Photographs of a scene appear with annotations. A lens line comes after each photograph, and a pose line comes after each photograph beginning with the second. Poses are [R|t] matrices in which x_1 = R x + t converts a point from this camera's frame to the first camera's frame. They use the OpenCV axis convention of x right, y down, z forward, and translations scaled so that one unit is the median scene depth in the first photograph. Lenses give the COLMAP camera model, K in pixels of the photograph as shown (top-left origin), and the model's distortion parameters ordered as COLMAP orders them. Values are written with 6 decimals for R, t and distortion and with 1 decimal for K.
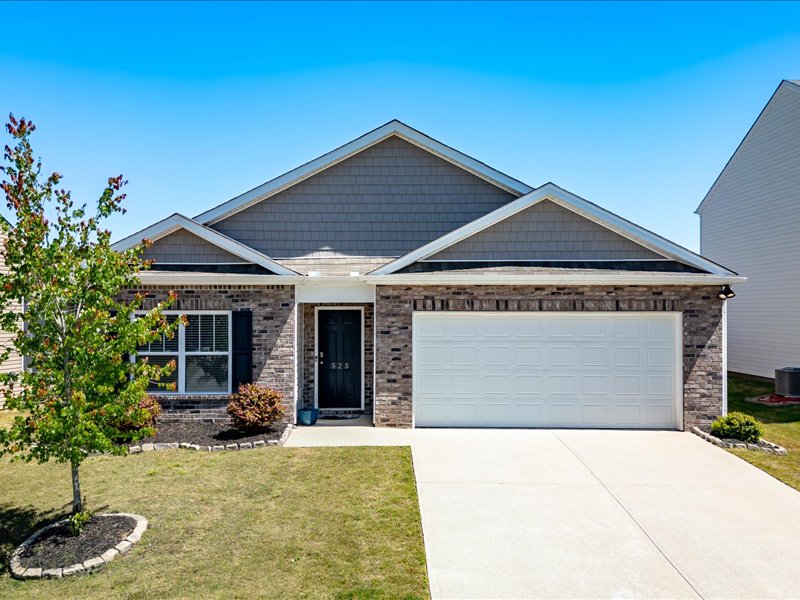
lens RADIAL K [[740.6, 0, 396.7], [0, 740.6, 301.8], [0, 0, 1]] dist [0.110547, -0.129309]
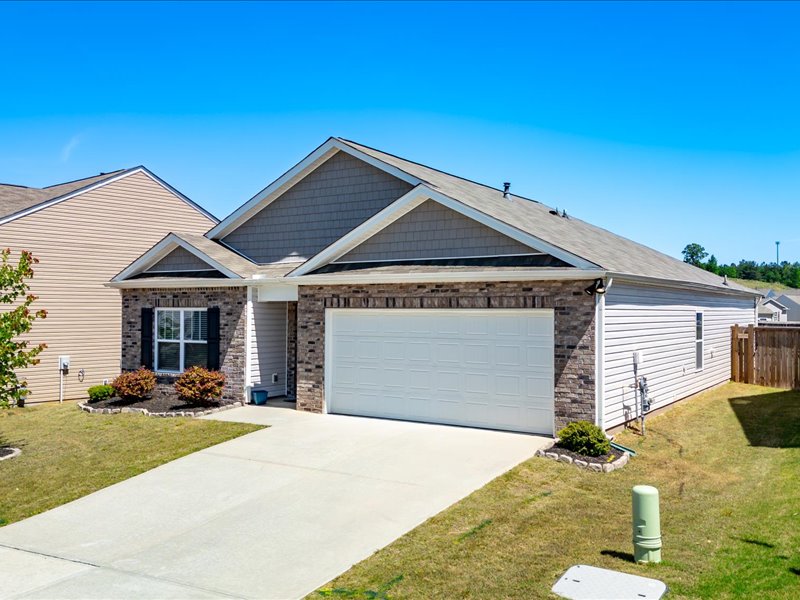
lens RADIAL K [[740.6, 0, 396.7], [0, 740.6, 301.8], [0, 0, 1]] dist [0.110547, -0.129309]
pose [[0.845363, -0.004018, -0.534178, 0.709120], [0.002204, 0.999989, -0.004035, 0.007639], [0.534188, 0.002233, 0.845363, 0.118213]]
